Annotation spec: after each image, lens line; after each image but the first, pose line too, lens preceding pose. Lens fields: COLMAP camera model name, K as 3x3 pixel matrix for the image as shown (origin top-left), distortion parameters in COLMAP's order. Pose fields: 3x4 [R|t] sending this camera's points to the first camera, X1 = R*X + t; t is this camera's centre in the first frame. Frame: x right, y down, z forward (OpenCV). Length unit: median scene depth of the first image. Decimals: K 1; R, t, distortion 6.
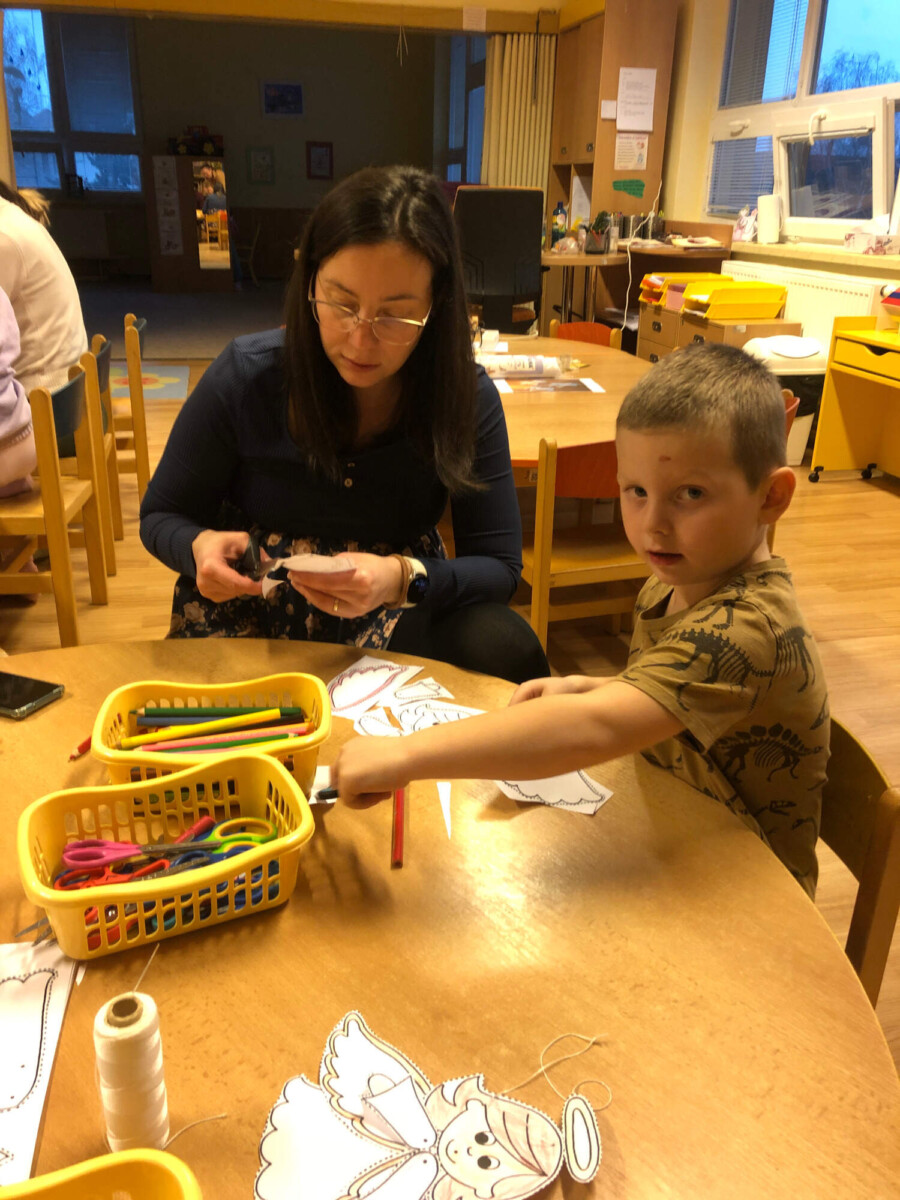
lens RADIAL K [[985.8, 0, 446.9], [0, 985.8, 577.4], [0, 0, 1]] dist [0.027832, -0.021098]
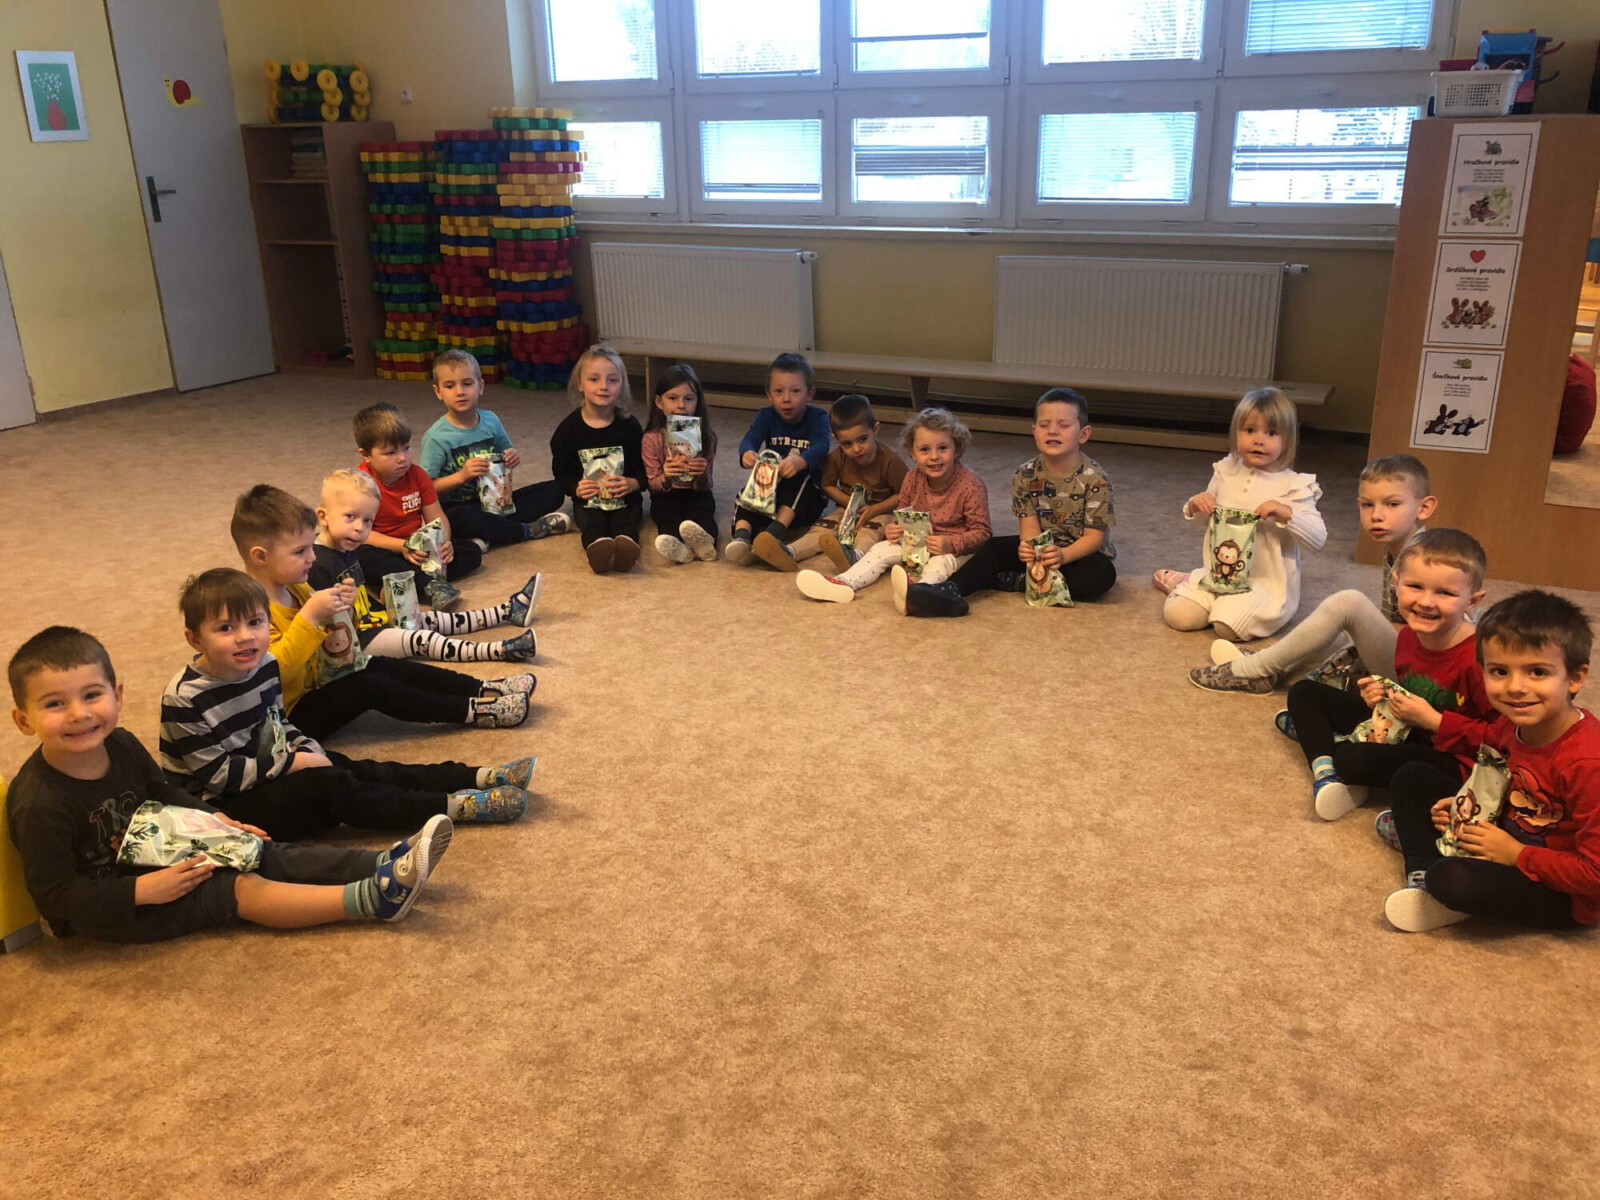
lens RADIAL K [[1314.4, 0, 800.0], [0, 1314.4, 600.0], [0, 0, 1]] dist [0.027832, -0.021098]
pose [[0.756757, 0.188273, -0.625996, -0.173844], [-0.211955, 0.976560, 0.037479, -0.261173], [0.618380, 0.104321, 0.778925, 0.599733]]
